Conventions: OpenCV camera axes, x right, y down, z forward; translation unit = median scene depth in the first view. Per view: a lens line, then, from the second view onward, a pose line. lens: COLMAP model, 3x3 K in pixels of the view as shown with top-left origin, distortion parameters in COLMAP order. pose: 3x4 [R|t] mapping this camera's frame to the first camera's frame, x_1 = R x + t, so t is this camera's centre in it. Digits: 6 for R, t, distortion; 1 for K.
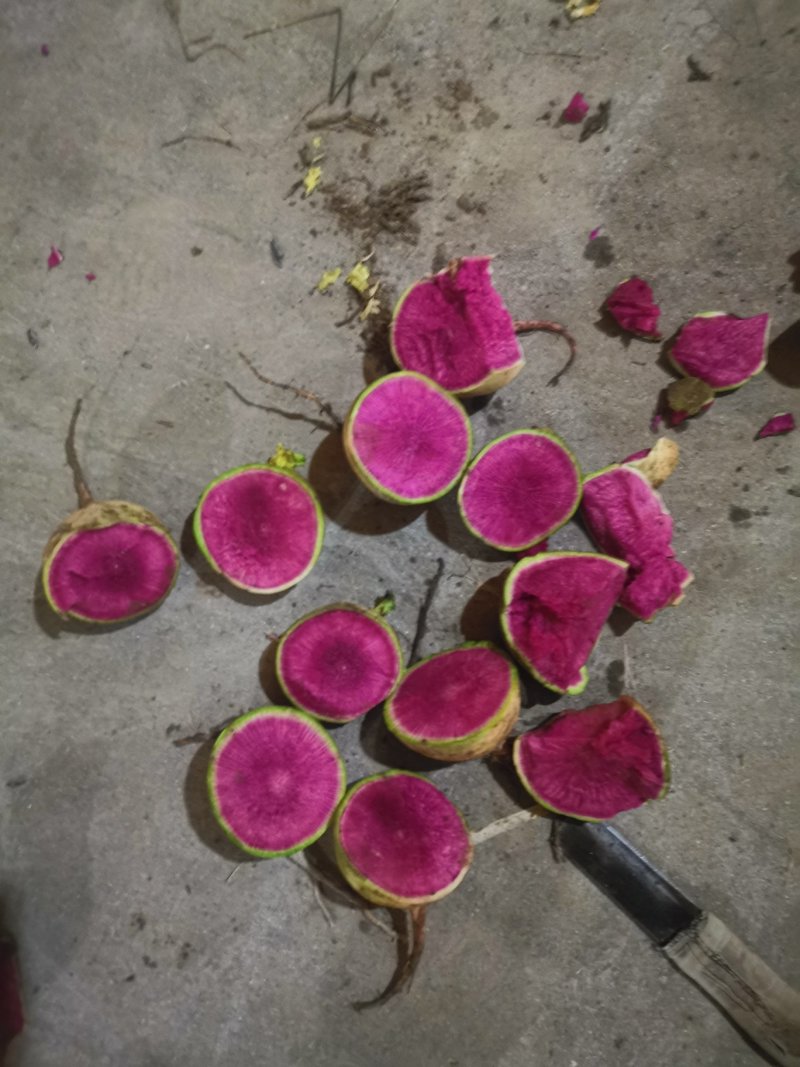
lens RADIAL K [[815.4, 0, 399.0], [0, 815.4, 531.3], [0, 0, 1]] dist [0.061059, -0.065961]
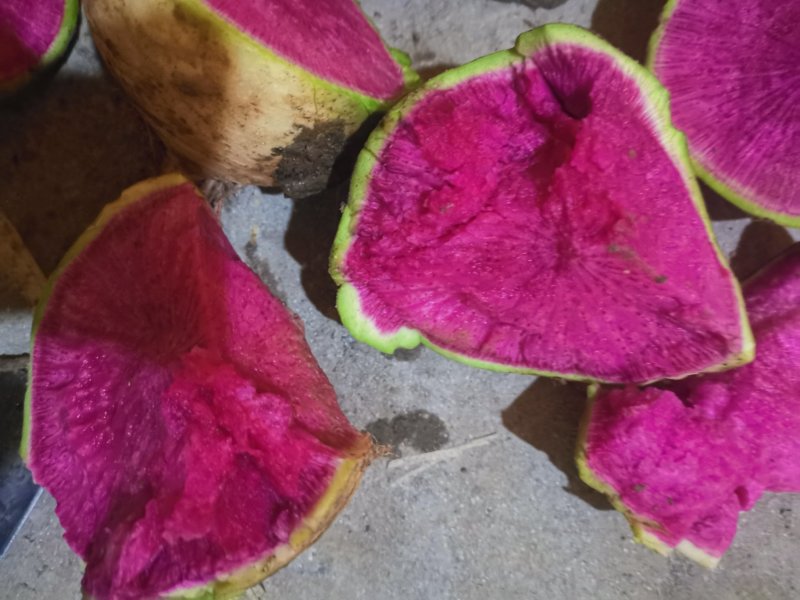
lens RADIAL K [[613.5, 0, 398.8], [0, 613.5, 310.5], [0, 0, 1]] dist [0.051132, -0.051017]
pose [[0.233922, 0.968204, -0.088661, 0.228527], [-0.969599, 0.239048, 0.052291, 0.148776], [0.071822, 0.073733, 0.994688, 0.677894]]
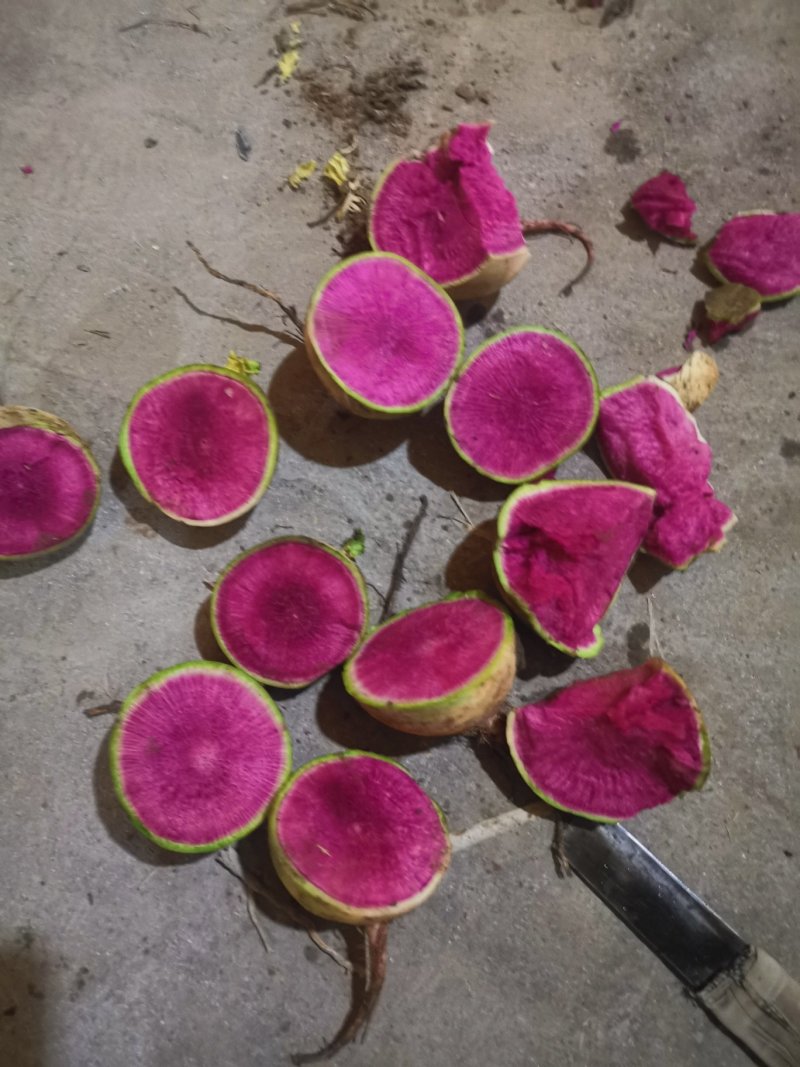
lens RADIAL K [[818.3, 0, 398.8], [0, 818.3, 534.0], [0, 0, 1]] dist [0.051132, -0.051017]
pose [[0.999496, 0.025787, -0.018503, 0.043299], [-0.026963, 0.997430, -0.066382, 0.129392], [0.016744, 0.066848, 0.997623, 0.190122]]
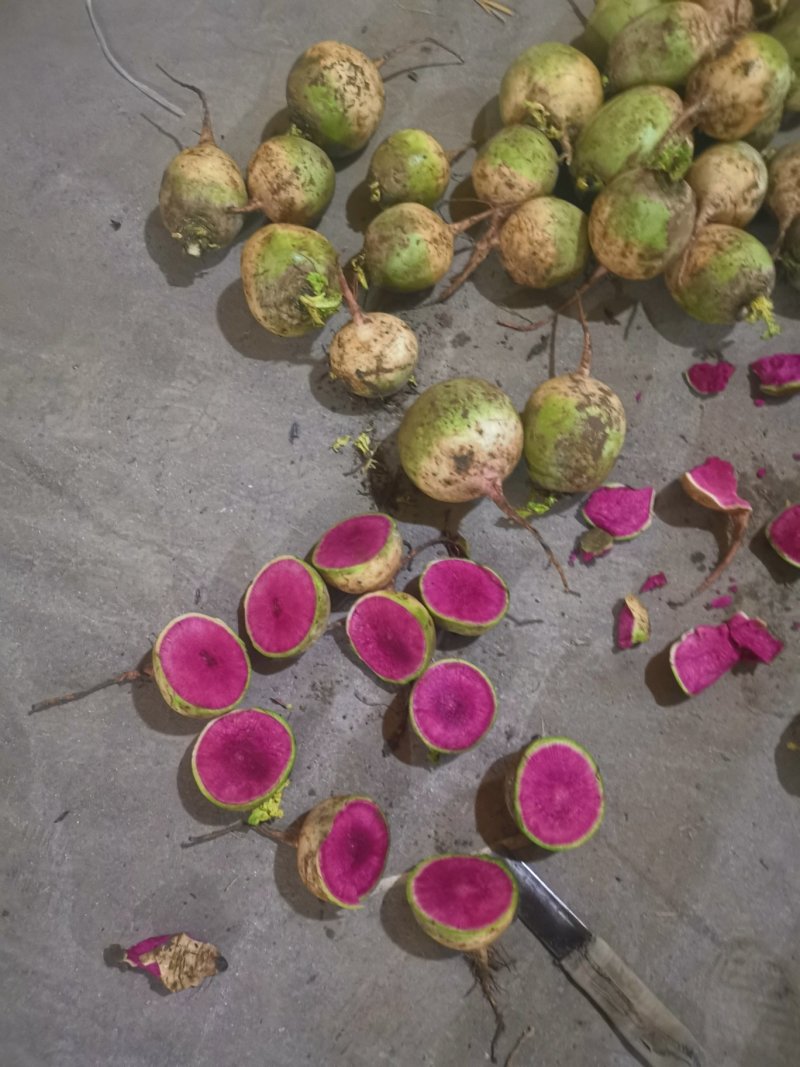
lens RADIAL K [[815.4, 0, 399.0], [0, 815.4, 531.3], [0, 0, 1]] dist [0.061059, -0.065961]
pose [[0.997921, 0.064365, -0.003314, 0.028130], [-0.063913, 0.981658, -0.179619, 0.087407], [-0.008308, 0.179457, 0.983731, -0.354185]]
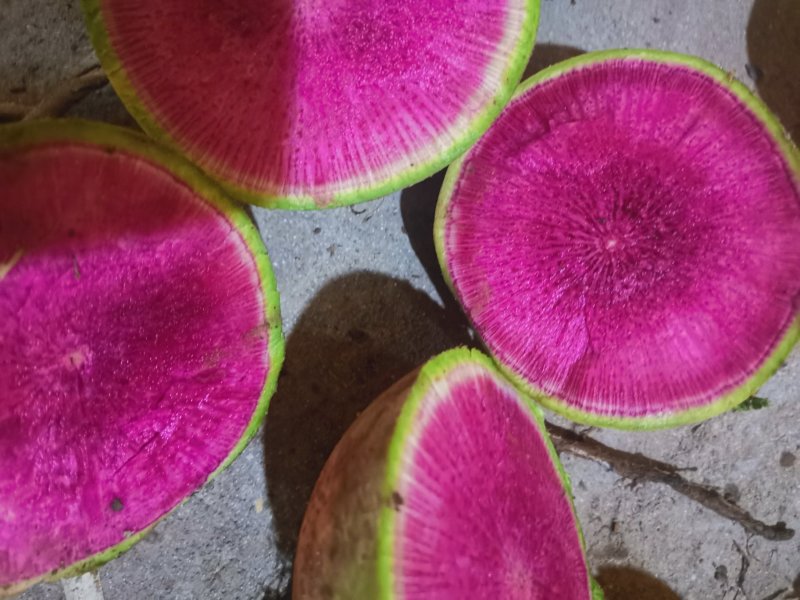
lens RADIAL K [[613.5, 0, 398.8], [0, 613.5, 310.5], [0, 0, 1]] dist [0.051132, -0.051017]
pose [[-0.123010, 0.990912, -0.054434, -0.015487], [-0.991530, -0.120412, 0.048680, 0.221994], [0.041683, 0.059961, 0.997330, 0.708473]]
